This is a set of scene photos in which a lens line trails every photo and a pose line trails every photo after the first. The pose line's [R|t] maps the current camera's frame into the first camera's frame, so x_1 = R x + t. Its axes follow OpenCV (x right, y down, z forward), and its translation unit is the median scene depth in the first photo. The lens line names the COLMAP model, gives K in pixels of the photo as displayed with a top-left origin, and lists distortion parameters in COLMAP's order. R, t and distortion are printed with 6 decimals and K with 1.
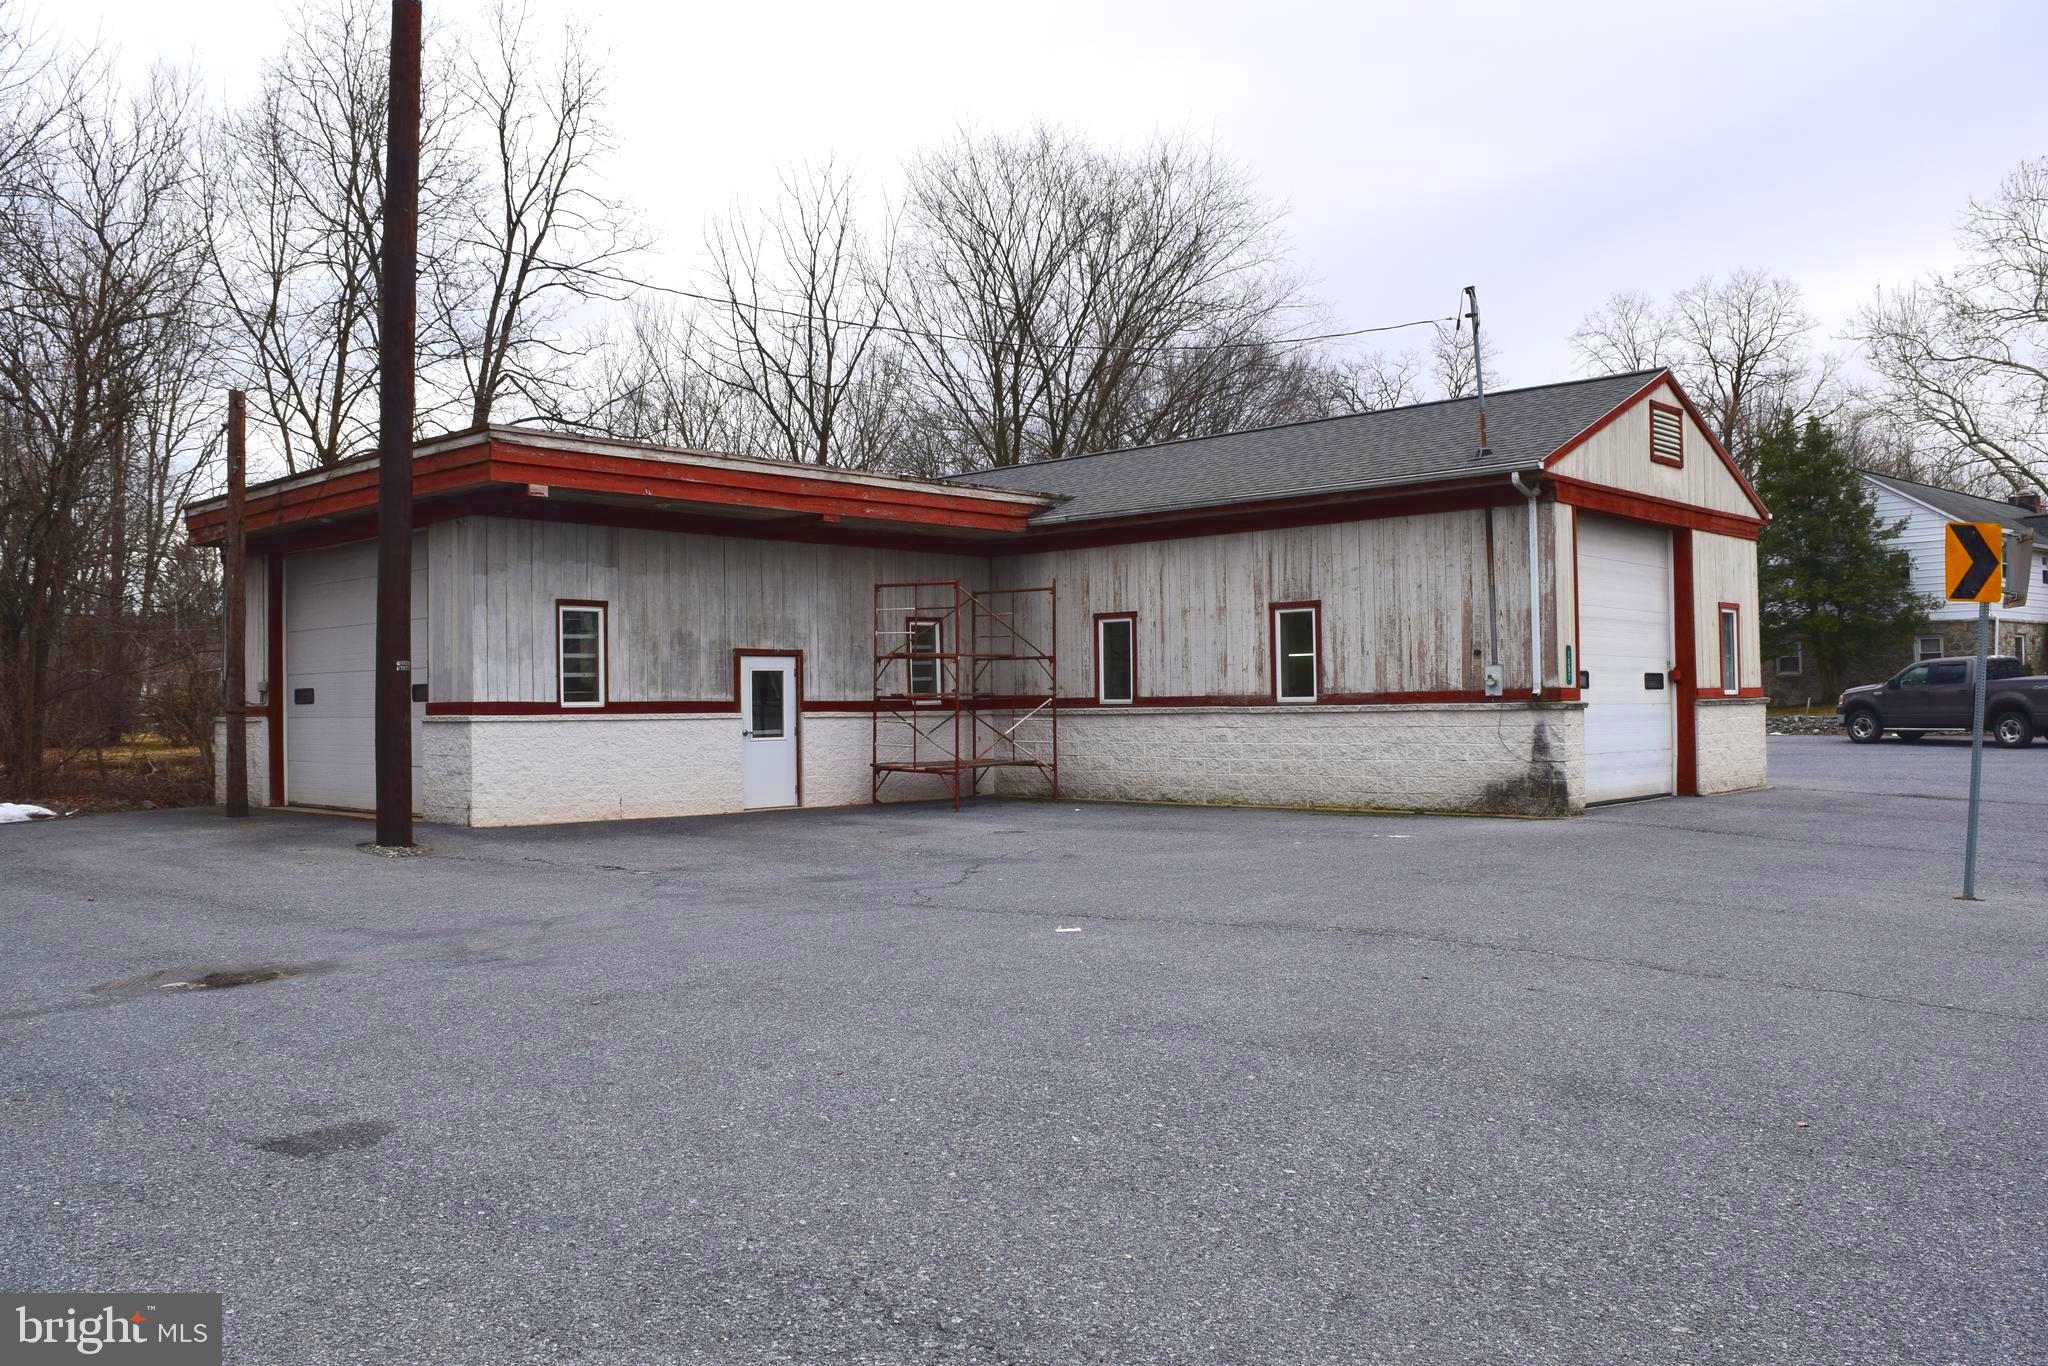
lens RADIAL K [[1618.4, 0, 1024.0], [0, 1618.4, 683.0], [0, 0, 1]] dist [-0.075499, -0.005325]
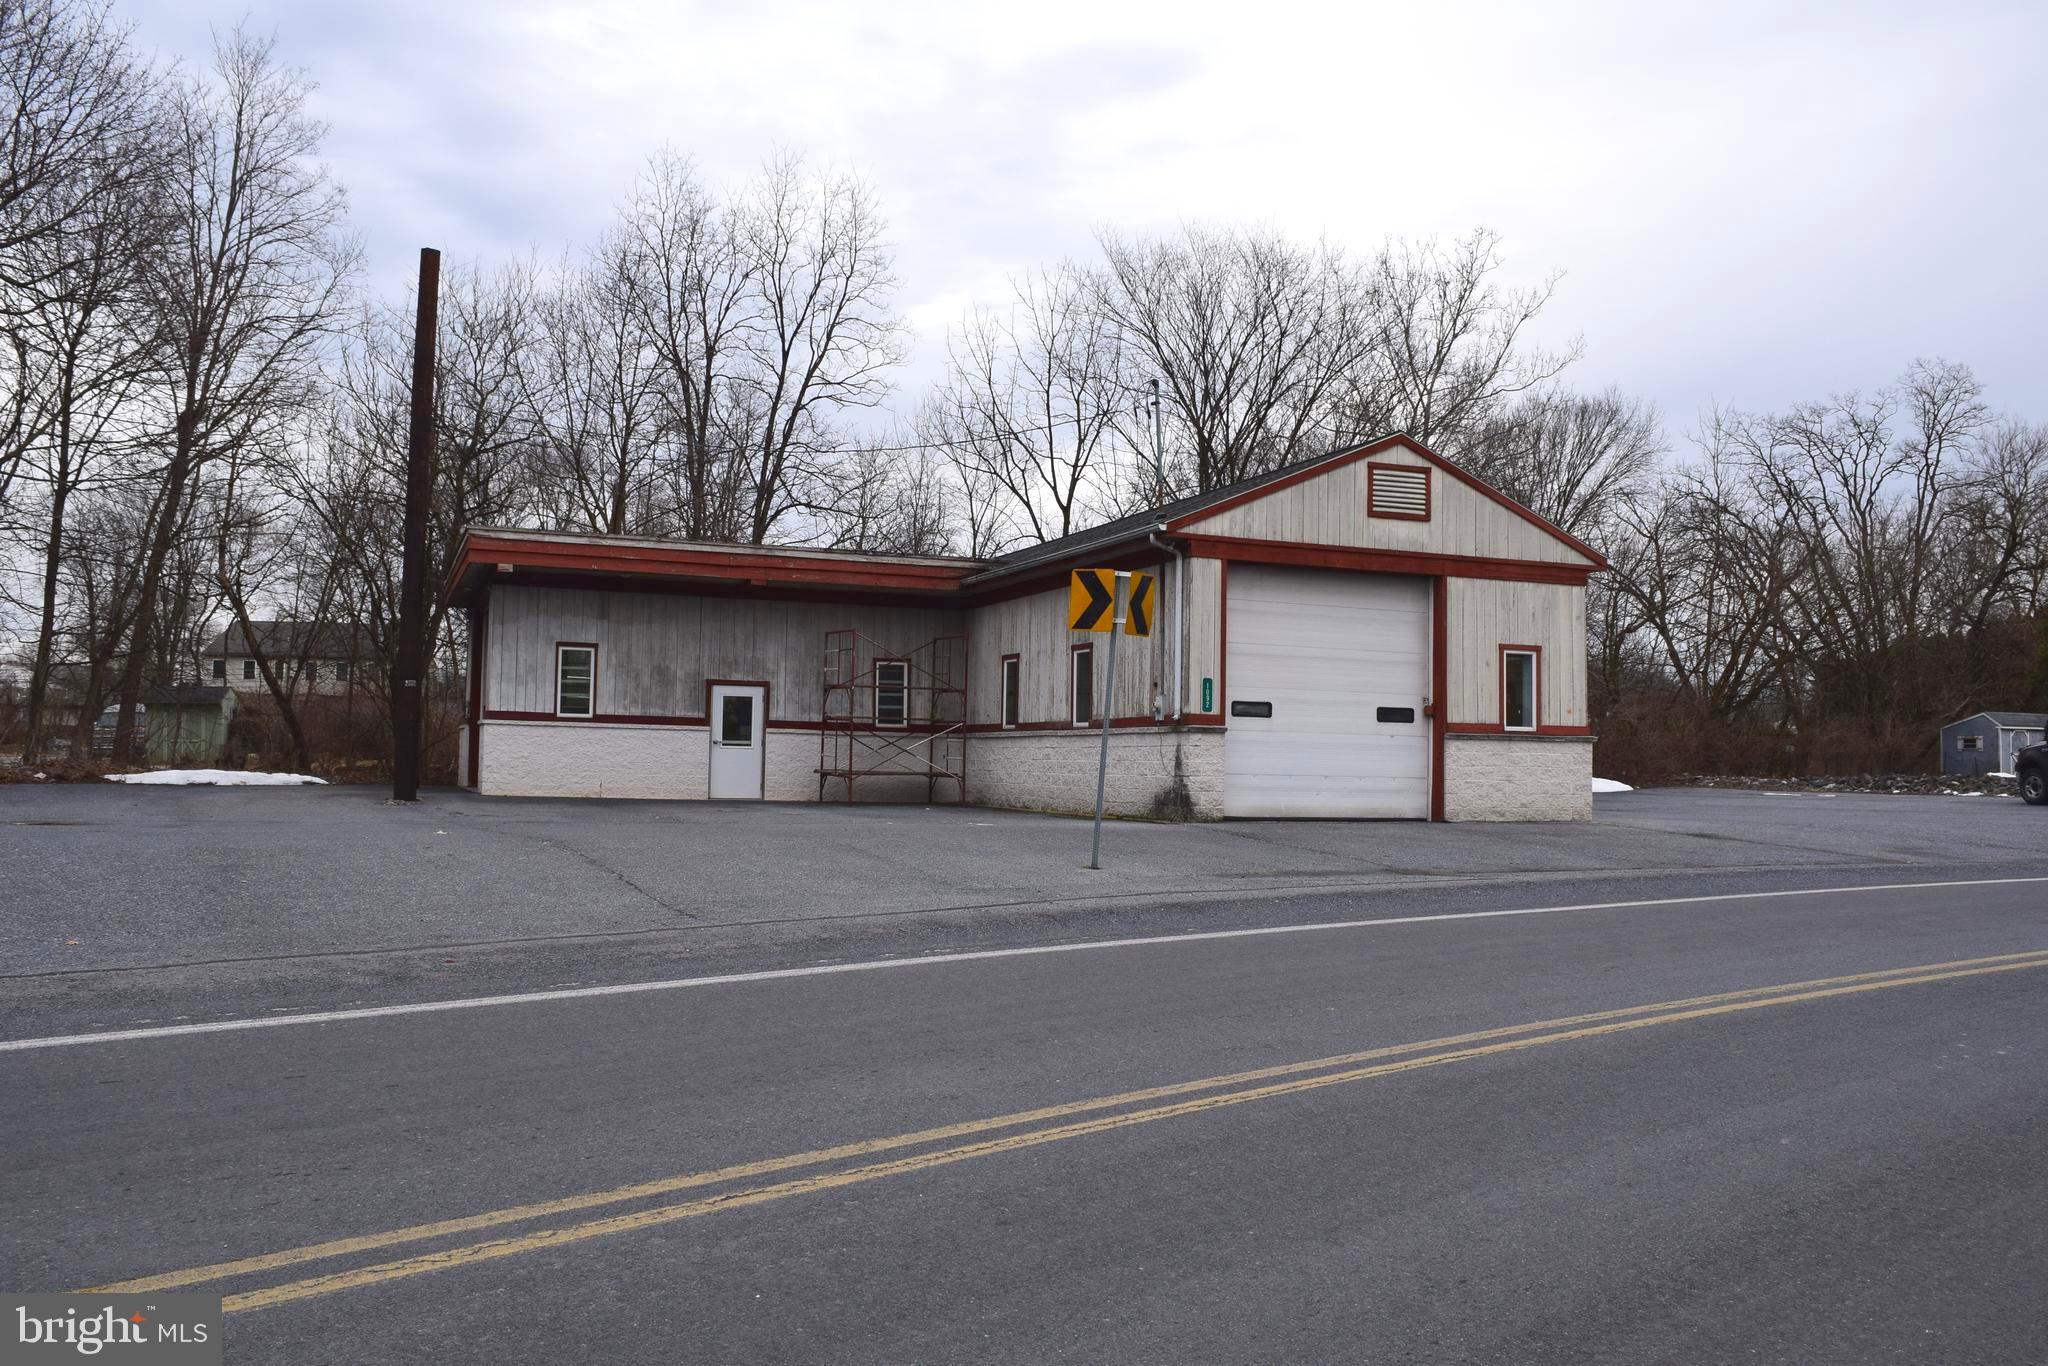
lens RADIAL K [[1618.4, 0, 1024.0], [0, 1618.4, 683.0], [0, 0, 1]] dist [-0.075499, -0.005325]
pose [[0.903138, 0.008587, -0.429264, 0.640305], [-0.024862, 0.999168, -0.032321, 0.018995], [0.428630, 0.039863, 0.902600, -0.110291]]
